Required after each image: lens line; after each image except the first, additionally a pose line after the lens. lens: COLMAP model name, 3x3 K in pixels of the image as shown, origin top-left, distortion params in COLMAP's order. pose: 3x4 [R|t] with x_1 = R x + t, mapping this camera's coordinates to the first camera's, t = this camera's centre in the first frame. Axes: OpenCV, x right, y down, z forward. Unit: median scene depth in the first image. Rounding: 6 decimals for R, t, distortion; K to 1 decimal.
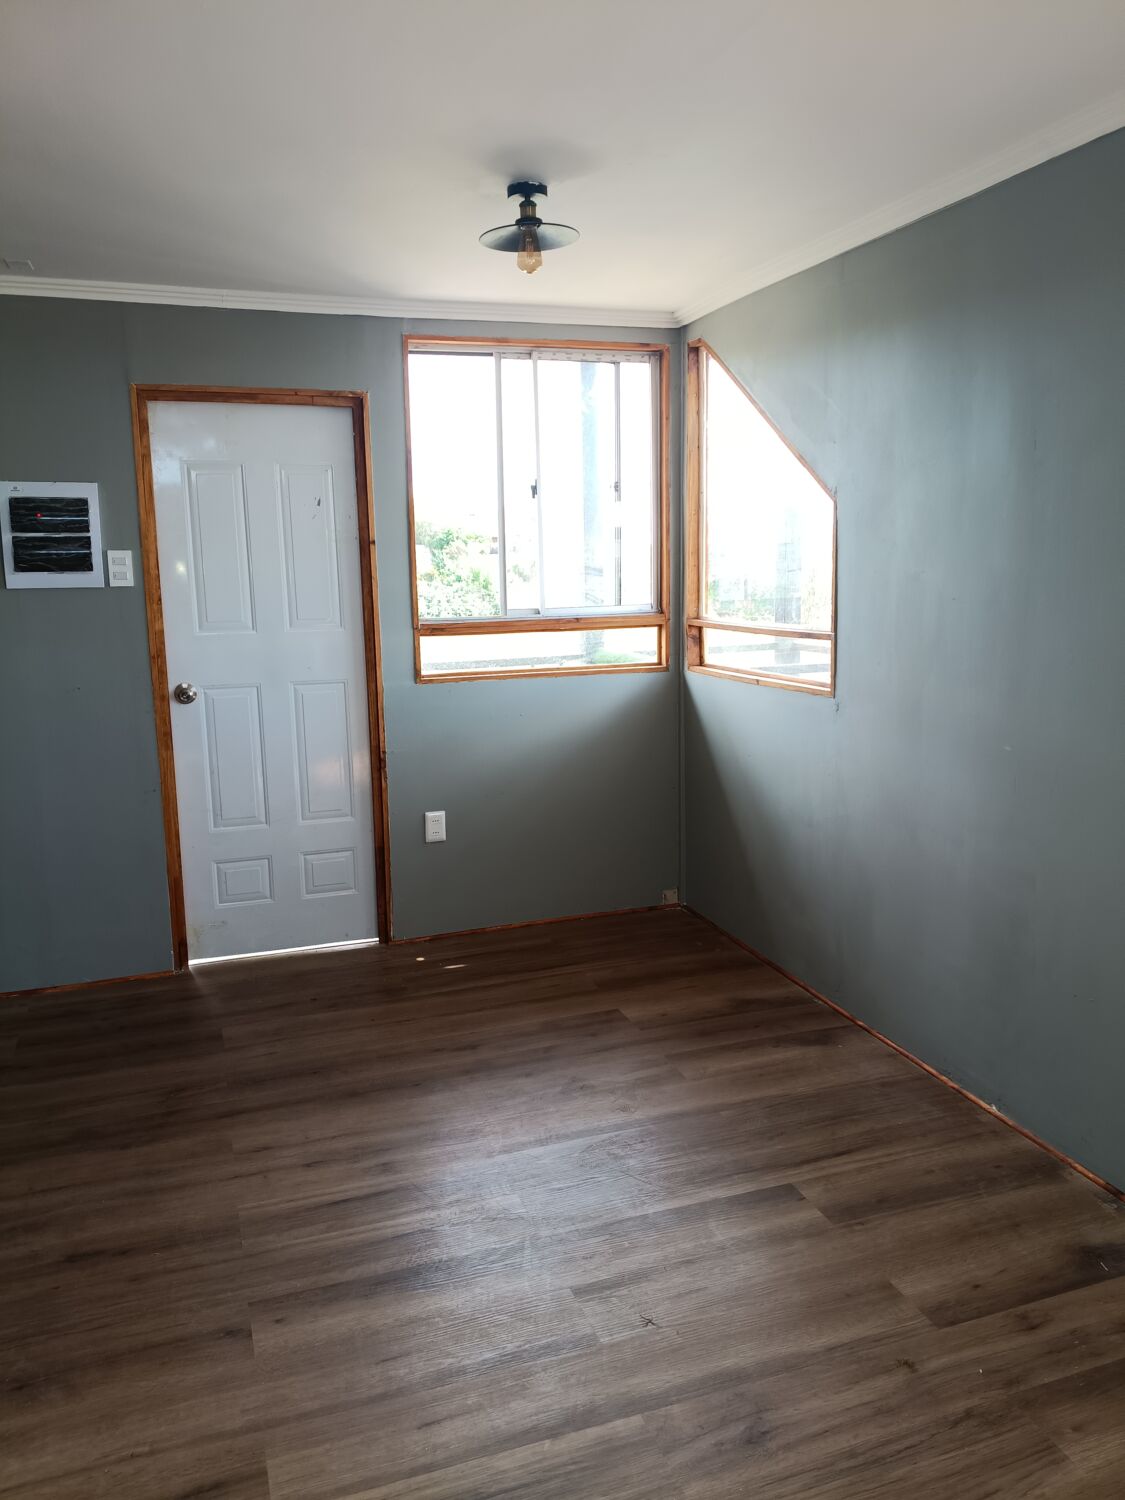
lens RADIAL K [[1124.0, 0, 556.7], [0, 1124.0, 754.6], [0, 0, 1]] dist [0.009168, -0.056504]
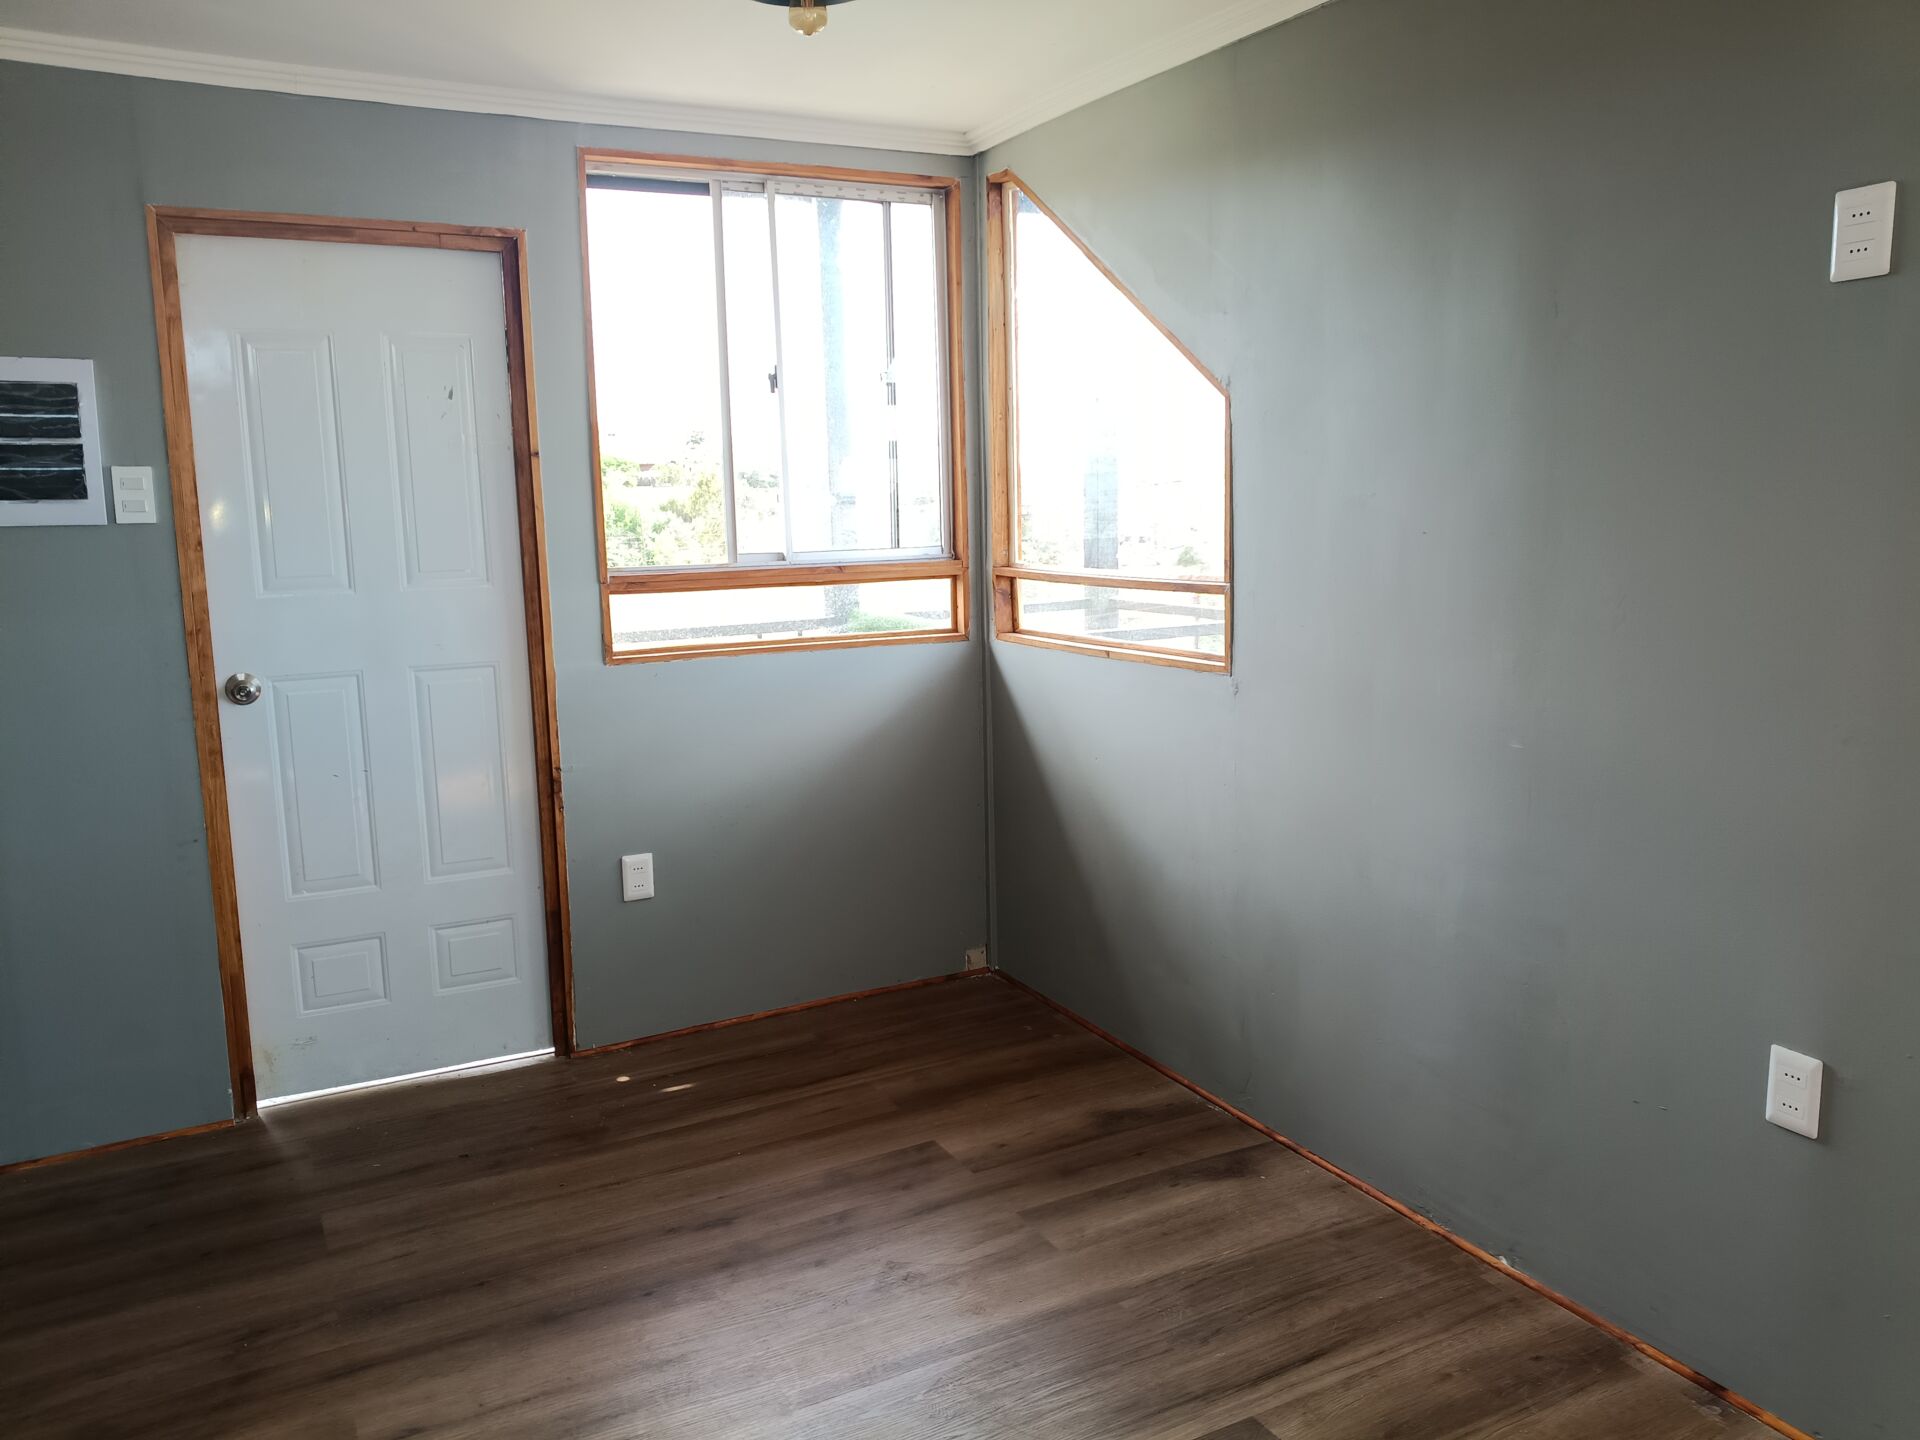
lens RADIAL K [[1438.8, 0, 960.0], [0, 1438.8, 720.0], [0, 0, 1]] dist [0.009168, -0.056504]
pose [[0.987186, -0.025677, 0.157496, -0.059153], [0.028271, 0.999499, -0.014247, -0.014147], [-0.157051, 0.018517, 0.987417, 0.132537]]
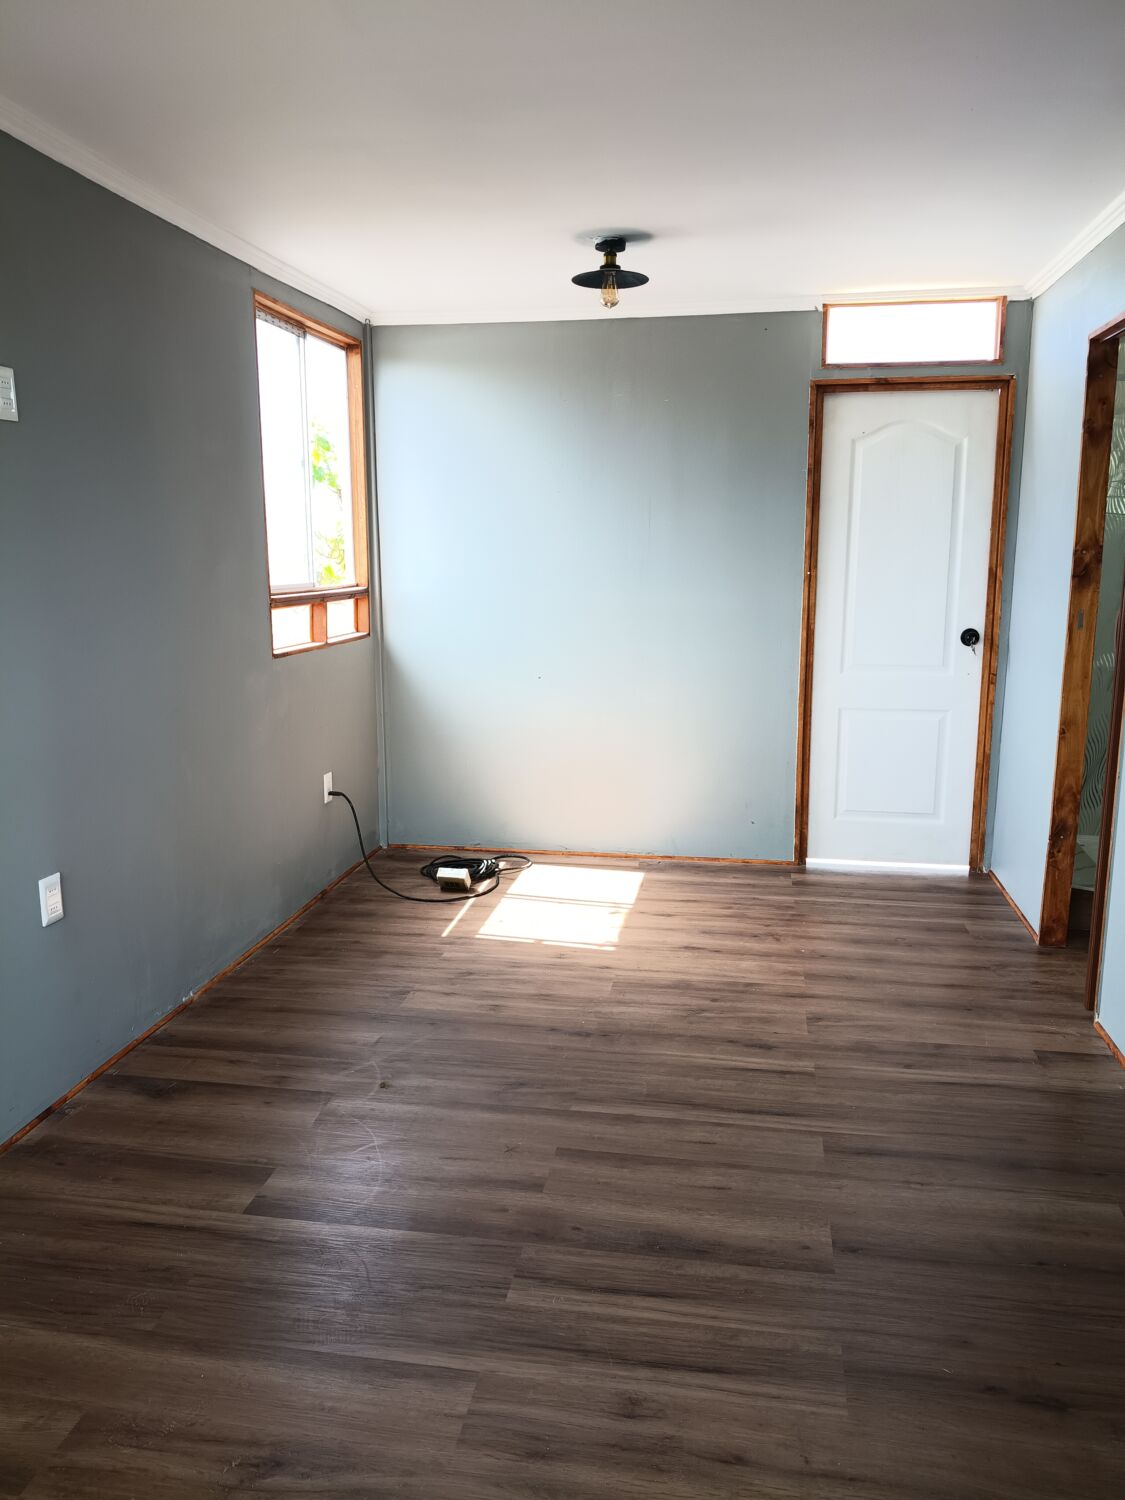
lens RADIAL K [[1124.0, 0, 556.7], [0, 1124.0, 754.6], [0, 0, 1]] dist [0.009168, -0.056504]
pose [[-0.875467, -0.071068, 0.478024, -0.297879], [0.096903, 0.943226, 0.317702, -0.163969], [-0.473464, 0.324459, -0.818876, 1.058153]]
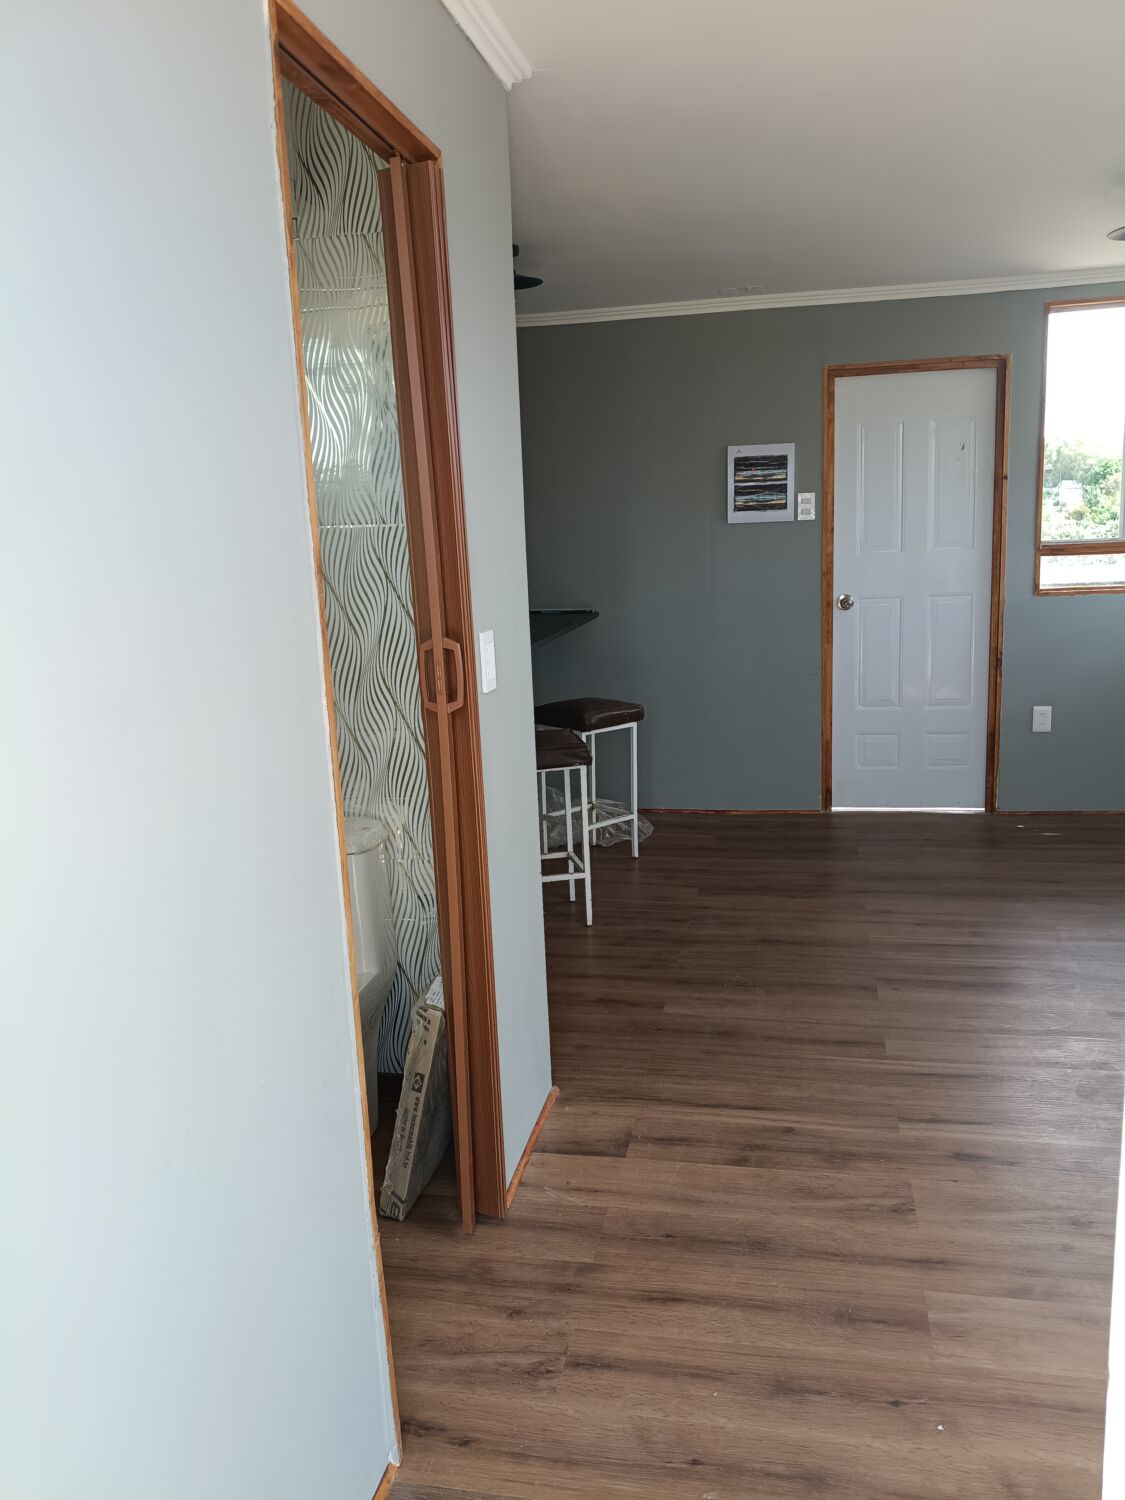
lens RADIAL K [[1124.0, 0, 556.7], [0, 1124.0, 754.6], [0, 0, 1]] dist [0.009168, -0.056504]
pose [[0.857997, 0.080808, -0.507258, 0.066282], [-0.055939, 0.996374, 0.064108, 0.063401], [0.510600, -0.026629, 0.859406, -0.330483]]
